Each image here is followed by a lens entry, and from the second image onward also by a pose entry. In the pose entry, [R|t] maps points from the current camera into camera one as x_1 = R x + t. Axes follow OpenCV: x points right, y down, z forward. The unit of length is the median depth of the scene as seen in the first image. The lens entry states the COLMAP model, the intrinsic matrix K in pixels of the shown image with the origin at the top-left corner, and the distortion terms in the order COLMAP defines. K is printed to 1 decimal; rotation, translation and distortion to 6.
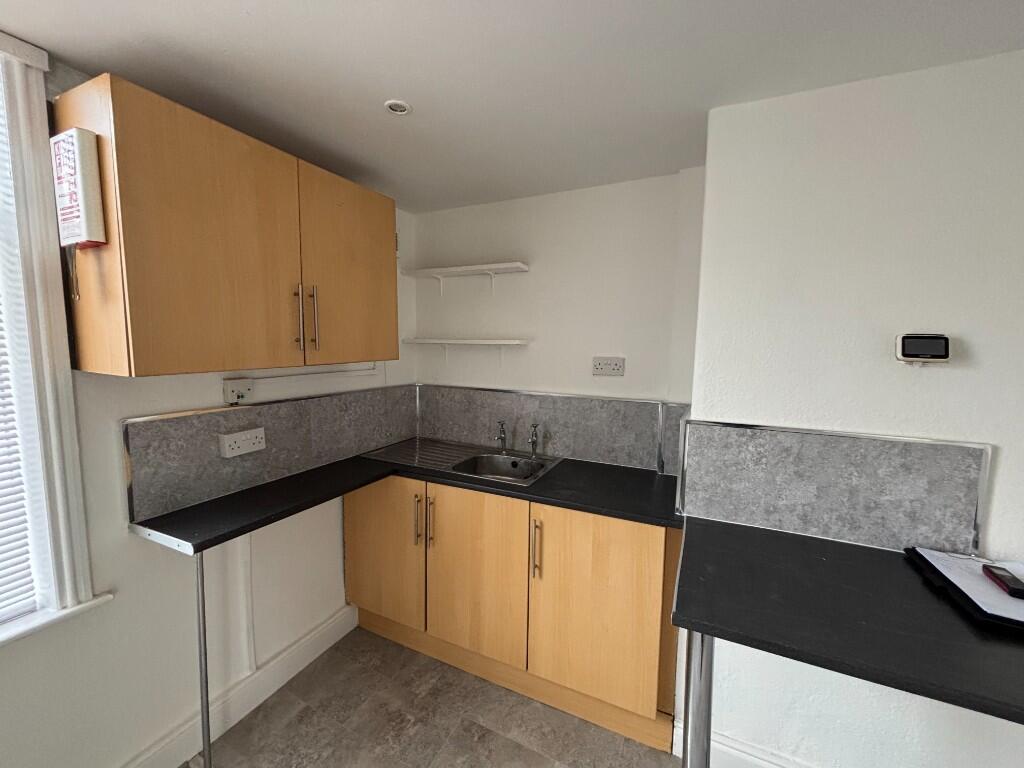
lens RADIAL K [[413.9, 0, 512.0], [0, 413.9, 384.0], [0, 0, 1]] dist [-0.000667, -0.000137]
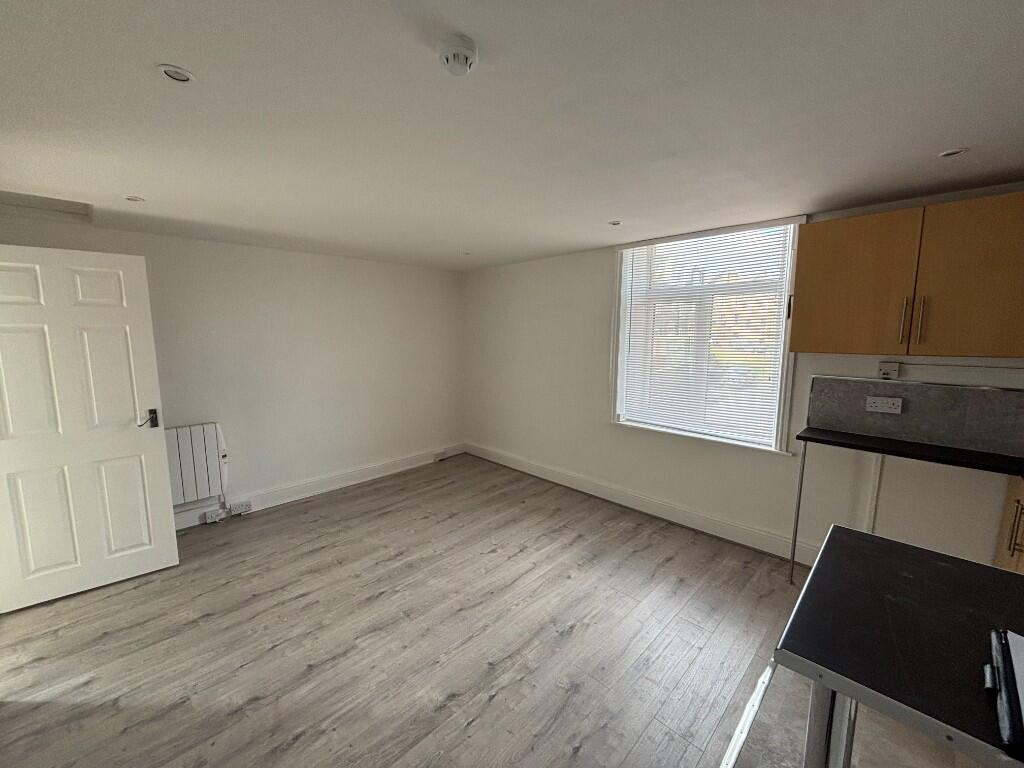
lens RADIAL K [[413.9, 0, 512.0], [0, 413.9, 384.0], [0, 0, 1]] dist [-0.000667, -0.000137]
pose [[-0.370353, 0.101013, -0.923382, 1.250019], [-0.097301, 0.984382, 0.146712, -0.022738], [0.923781, 0.144182, -0.354741, 0.289055]]
